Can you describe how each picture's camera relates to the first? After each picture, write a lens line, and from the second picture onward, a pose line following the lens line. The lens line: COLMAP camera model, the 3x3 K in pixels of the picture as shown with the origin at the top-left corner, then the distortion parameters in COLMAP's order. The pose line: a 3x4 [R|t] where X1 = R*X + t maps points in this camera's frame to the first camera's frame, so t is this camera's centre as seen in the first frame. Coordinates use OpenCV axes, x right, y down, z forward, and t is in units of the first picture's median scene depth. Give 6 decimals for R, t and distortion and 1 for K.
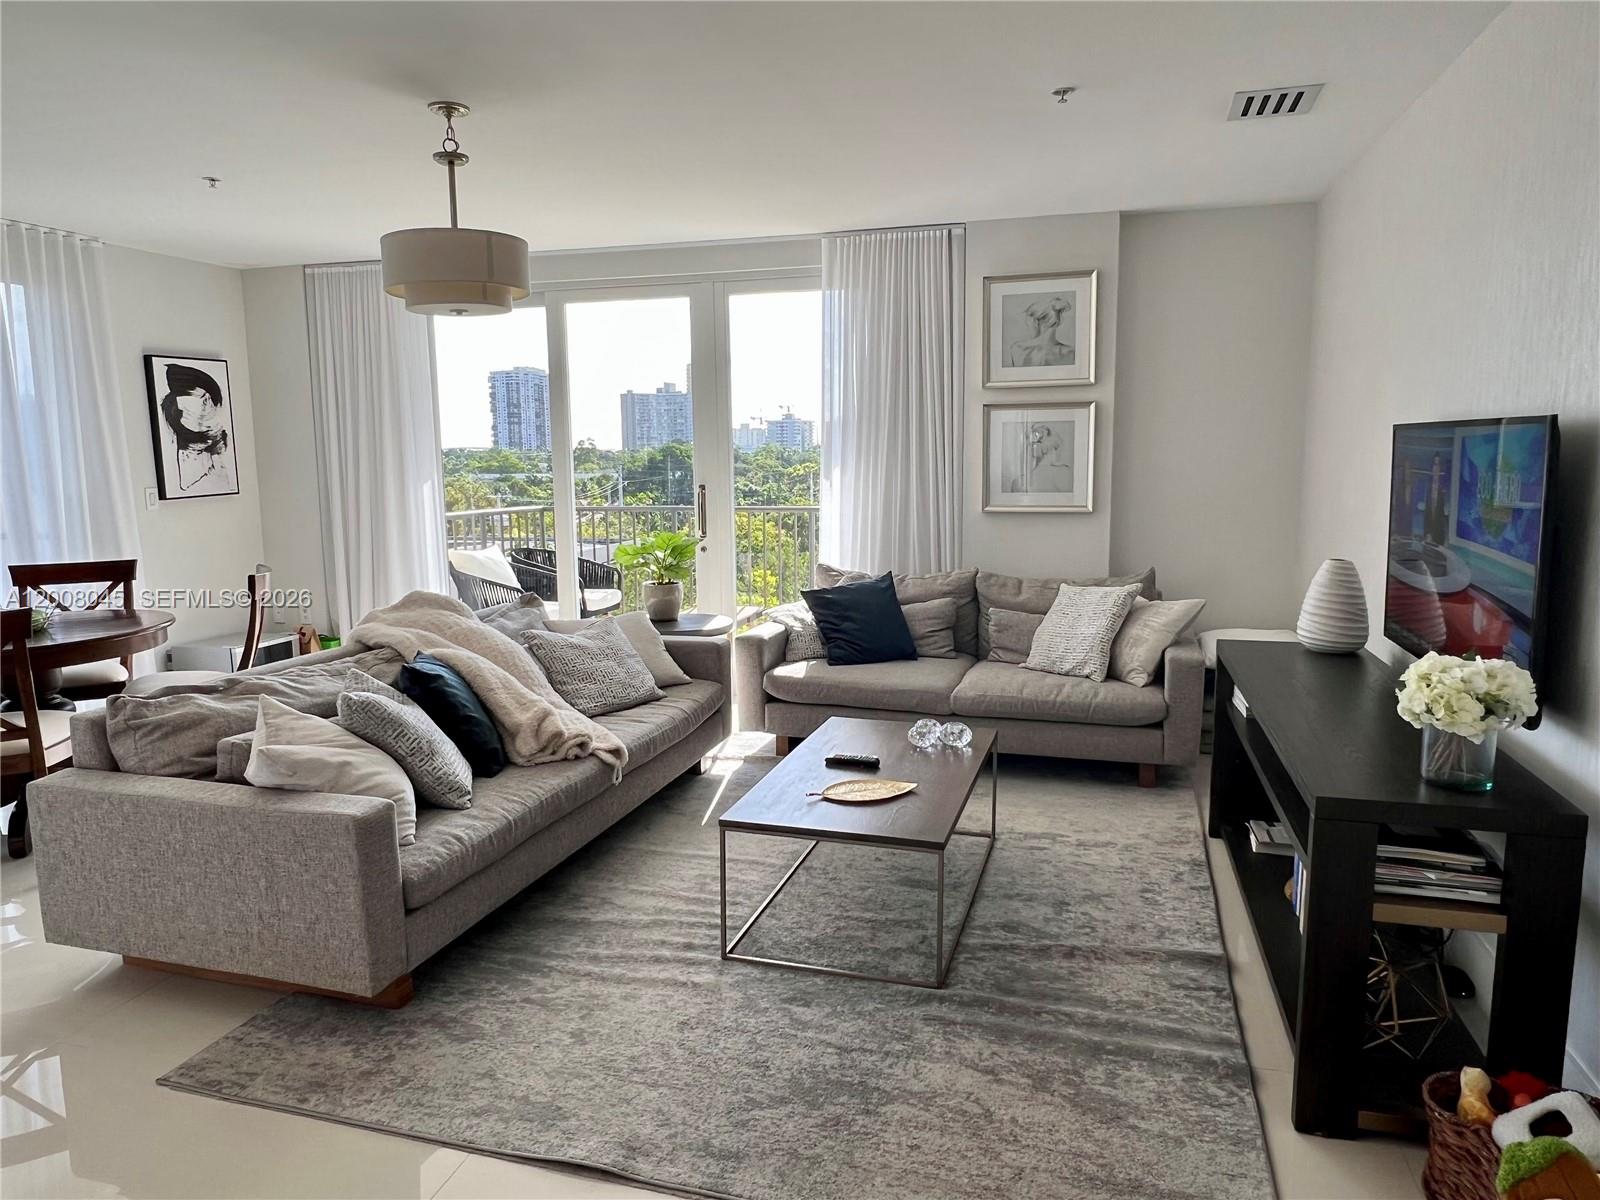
lens RADIAL K [[1054.9, 0, 798.5], [0, 1054.9, 603.1], [0, 0, 1]] dist [-0.002772, 0.000816]
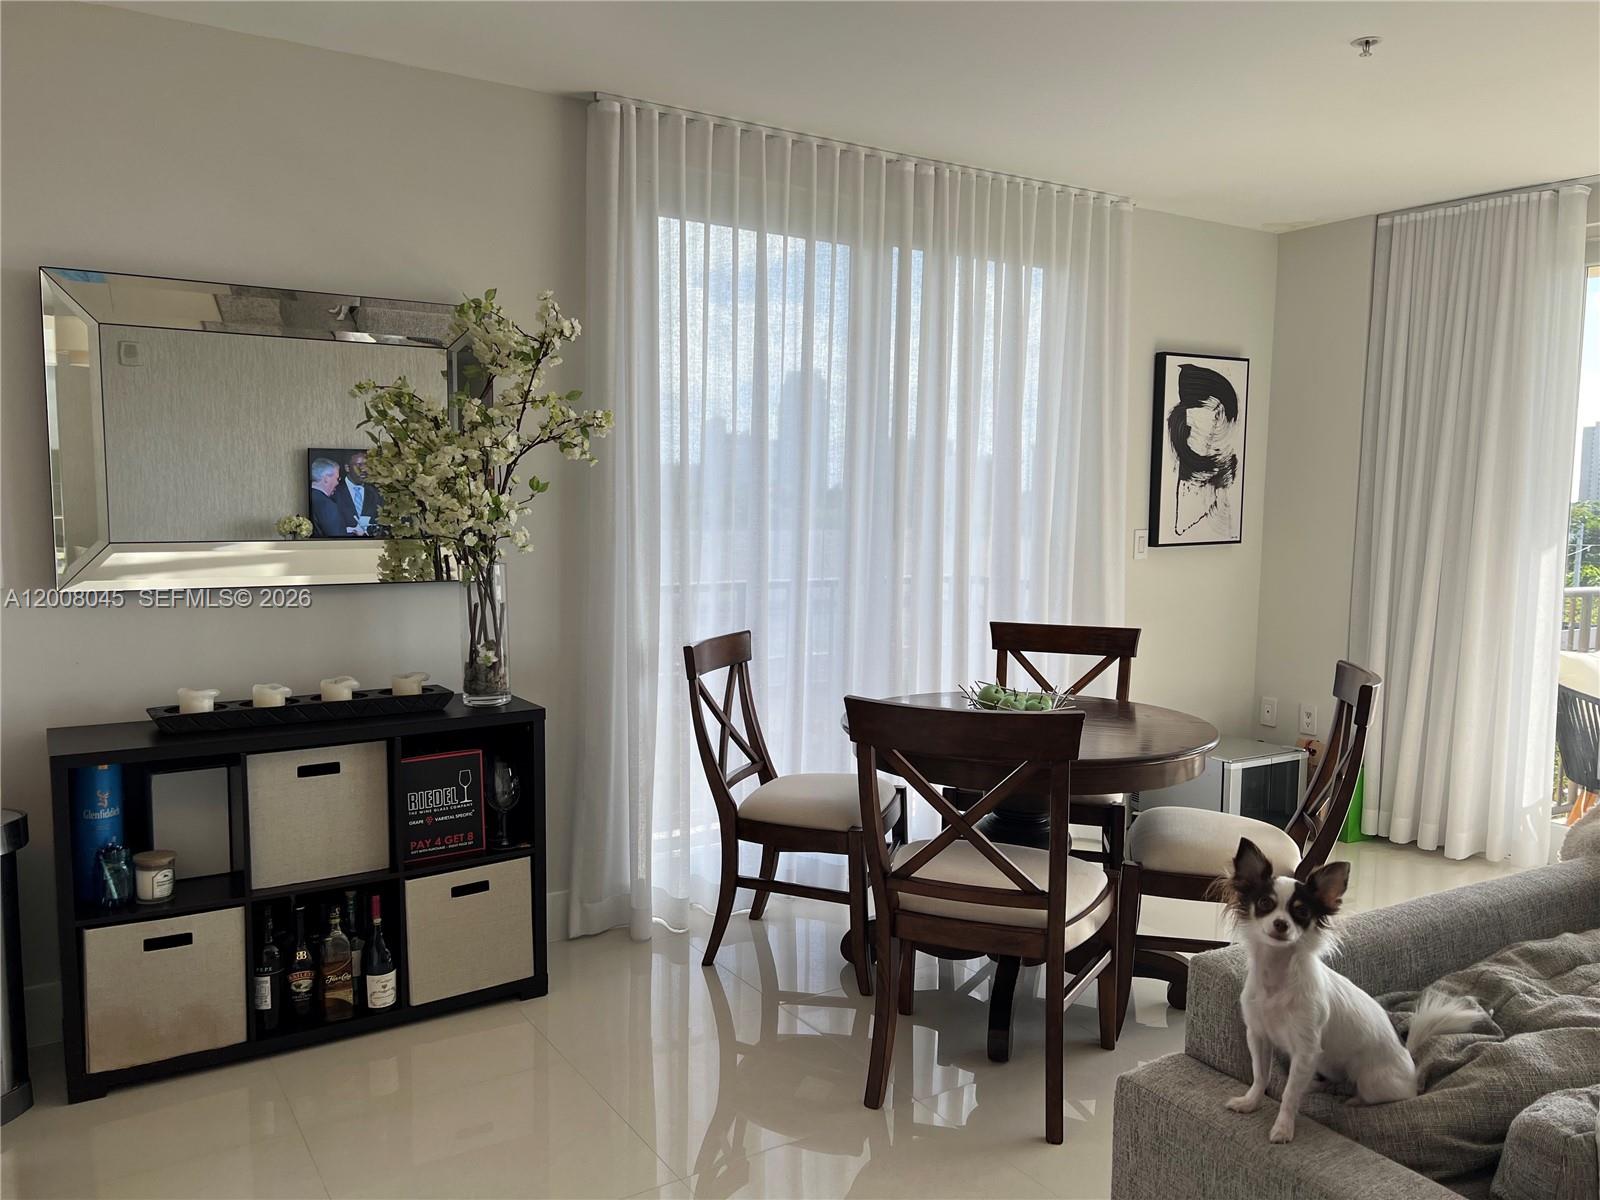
lens RADIAL K [[1207.6, 0, 800.9], [0, 1207.6, 603.9], [0, 0, 1]] dist [-0.000352, 0.000719]
pose [[0.747442, 0.083211, -0.659095, -0.223213], [-0.119033, 0.992843, -0.009643, -0.019988], [0.653576, 0.085662, 0.751998, 0.200082]]
